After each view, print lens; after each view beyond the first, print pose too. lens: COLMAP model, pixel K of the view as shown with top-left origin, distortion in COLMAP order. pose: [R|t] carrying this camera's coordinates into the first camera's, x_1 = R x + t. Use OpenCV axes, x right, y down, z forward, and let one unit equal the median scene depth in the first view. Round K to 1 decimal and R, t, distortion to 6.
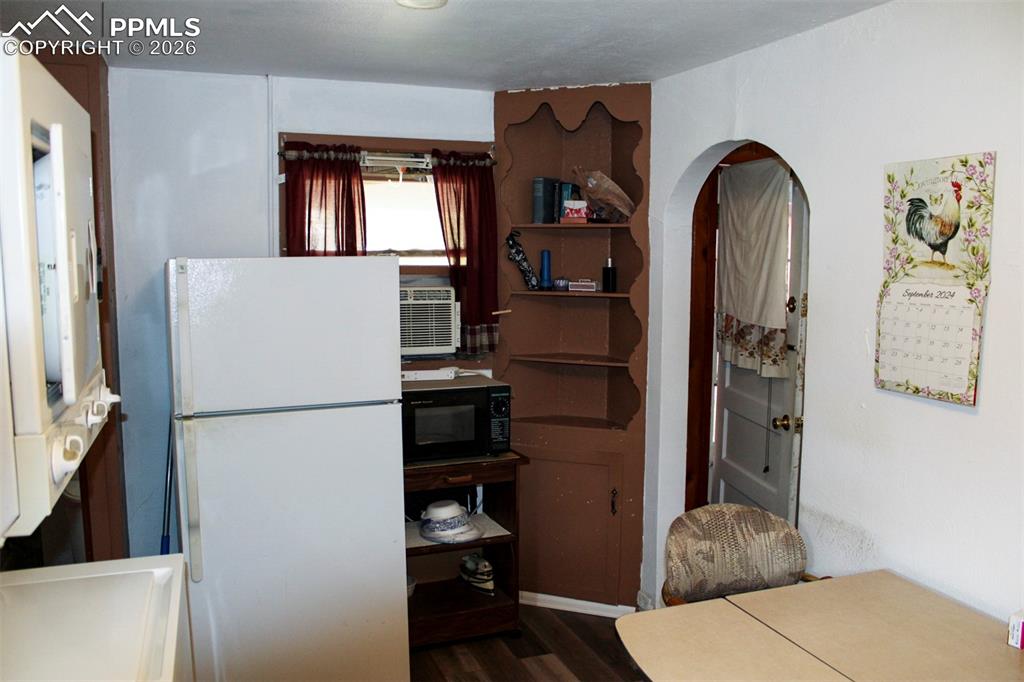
lens RADIAL K [[846.9, 0, 522.7], [0, 846.9, 337.5], [0, 0, 1]] dist [-0.153858, 0.110004]
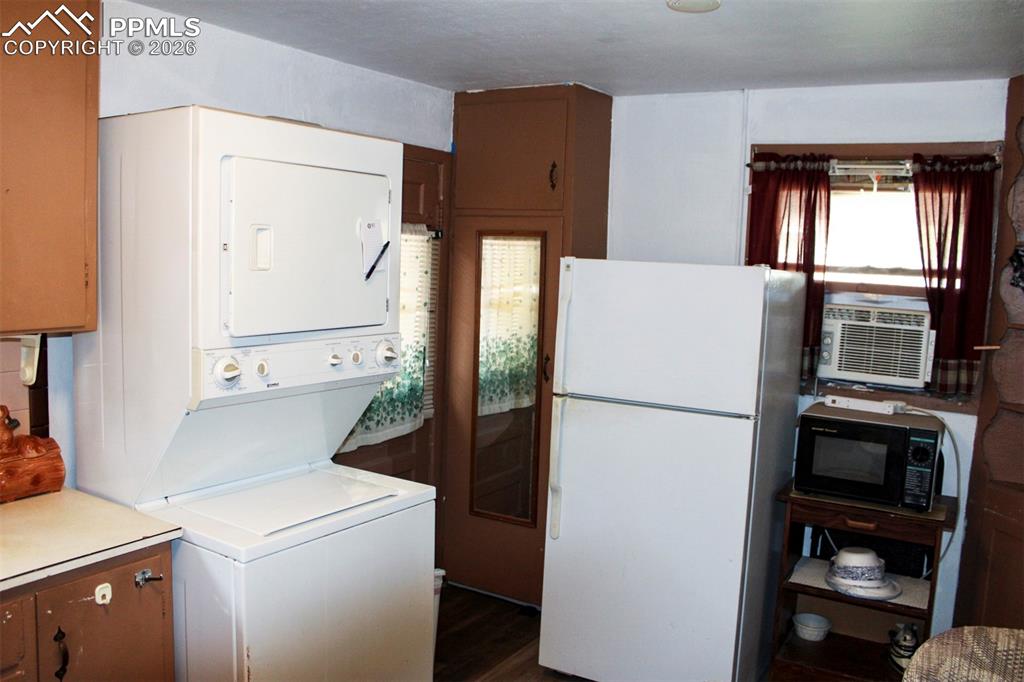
lens RADIAL K [[846.9, 0, 519.2], [0, 846.9, 342.8], [0, 0, 1]] dist [-0.153858, 0.110004]
pose [[0.591822, 0.104288, -0.799294, 0.357445], [-0.121618, 0.991796, 0.039356, -0.011160], [0.796841, 0.073917, 0.599650, 0.171249]]
